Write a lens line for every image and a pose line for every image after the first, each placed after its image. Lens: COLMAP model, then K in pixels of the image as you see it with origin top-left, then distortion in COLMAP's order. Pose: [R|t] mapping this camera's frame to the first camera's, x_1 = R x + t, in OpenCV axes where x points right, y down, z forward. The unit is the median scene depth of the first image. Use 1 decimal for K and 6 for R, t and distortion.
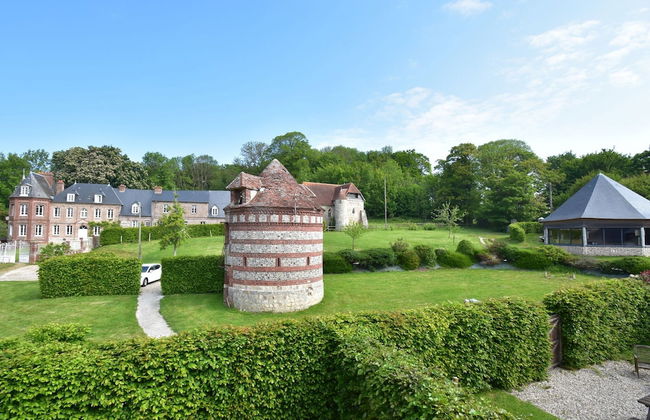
lens RADIAL K [[318.3, 0, 306.7], [0, 318.3, 211.0], [0, 0, 1]] dist [-0.001549, -0.000345]
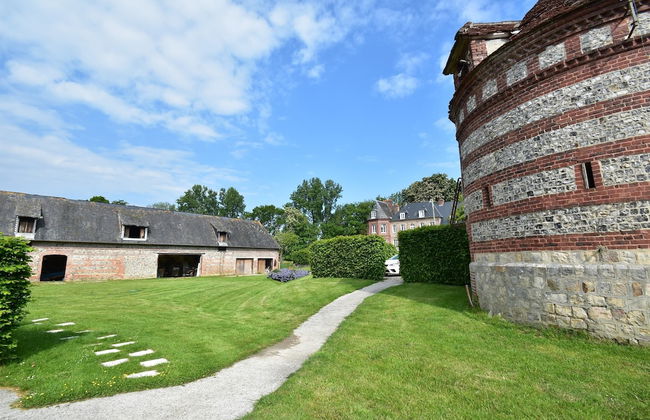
lens RADIAL K [[280.8, 0, 324.5], [0, 280.8, 216.8], [0, 0, 1]] dist [-0.017797, -0.000257]
pose [[0.521399, -0.133040, -0.842878, -0.000116], [0.064900, 0.991093, -0.116287, 0.215833], [0.850841, 0.005929, 0.525389, 0.631002]]
